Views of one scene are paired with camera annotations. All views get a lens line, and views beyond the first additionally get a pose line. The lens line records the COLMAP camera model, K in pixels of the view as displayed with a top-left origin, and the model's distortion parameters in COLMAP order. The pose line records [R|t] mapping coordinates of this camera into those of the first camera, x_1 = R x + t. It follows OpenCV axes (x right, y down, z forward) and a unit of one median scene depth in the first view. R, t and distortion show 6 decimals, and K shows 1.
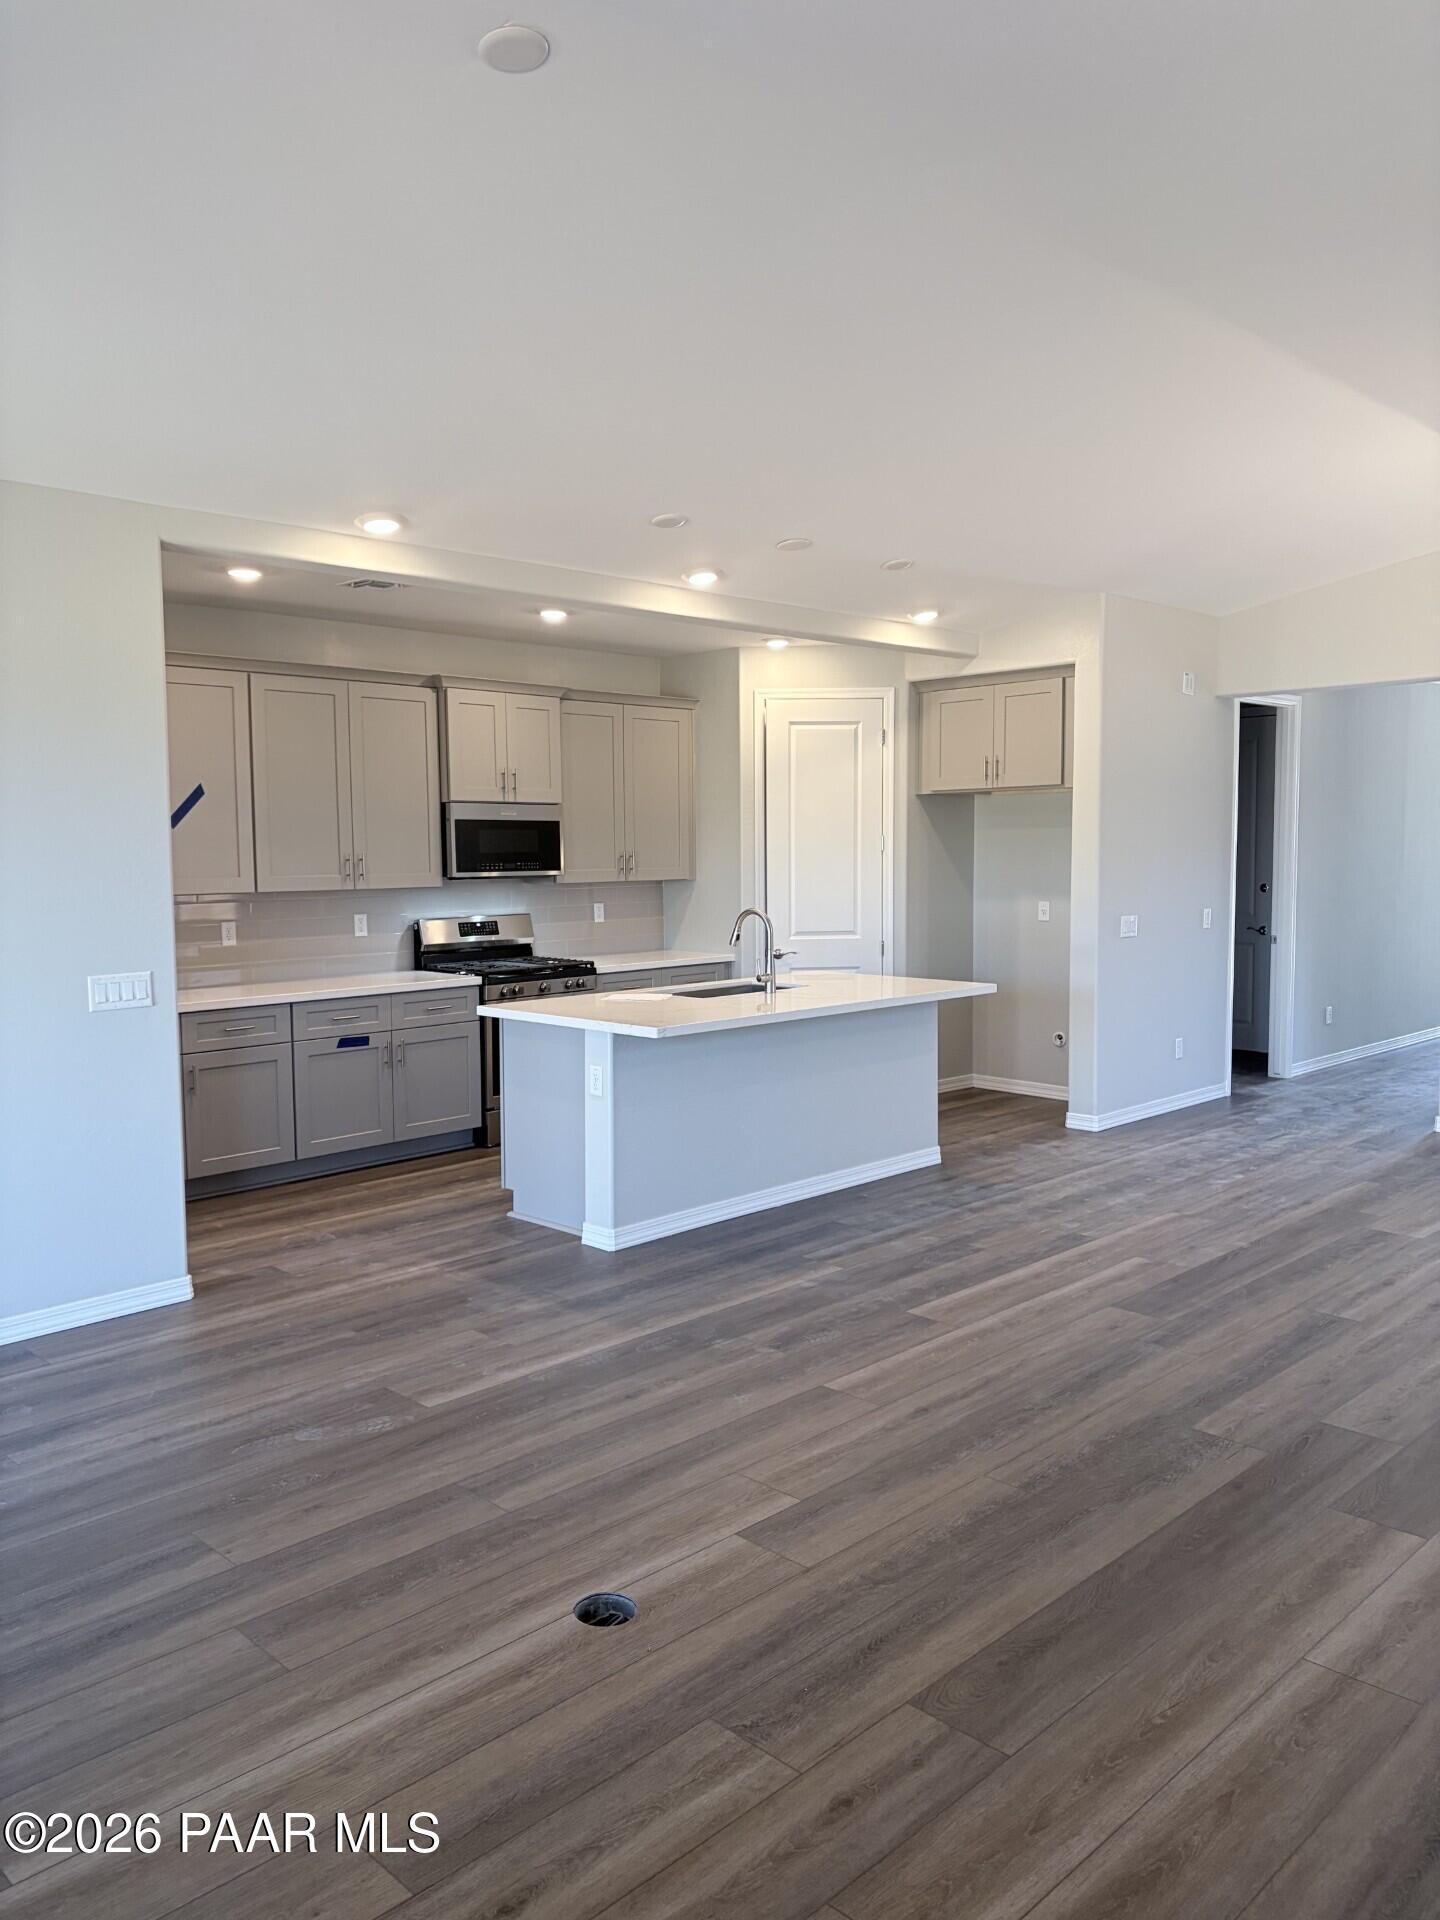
lens RADIAL K [[1448.1, 0, 719.0], [0, 1448.1, 958.6], [0, 0, 1]] dist [0.024682, 0.014060]
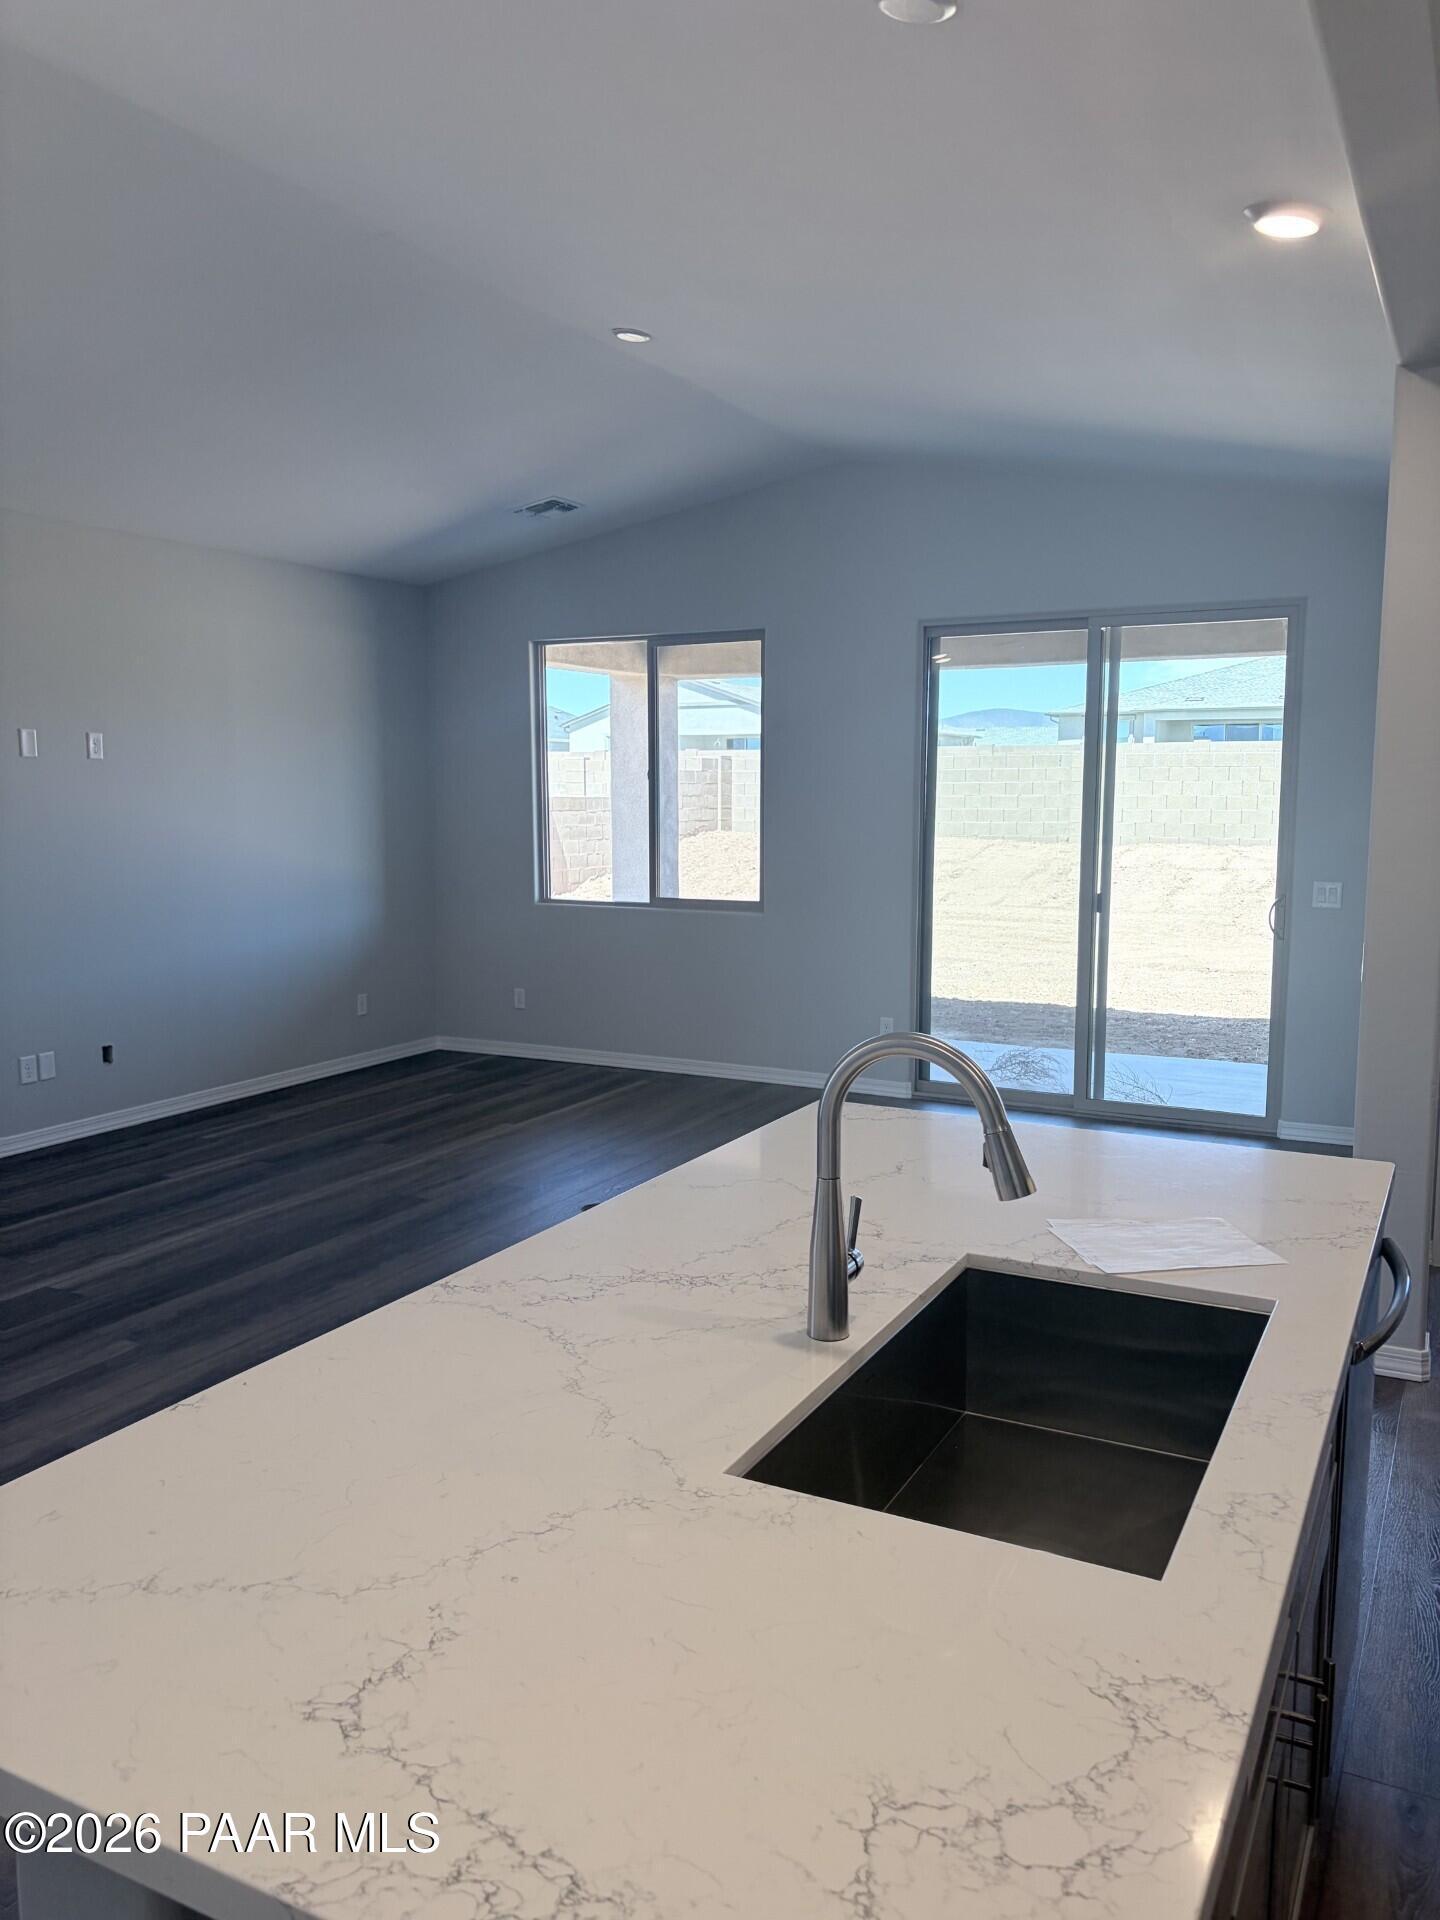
lens RADIAL K [[1448.1, 0, 725.0], [0, 1448.1, 963.8], [0, 0, 1]] dist [0.024682, 0.014060]
pose [[-0.958065, 0.038499, -0.283952, 0.243982], [-0.023818, 0.976805, 0.212802, -0.215382], [0.285558, 0.210641, -0.934926, 2.405531]]
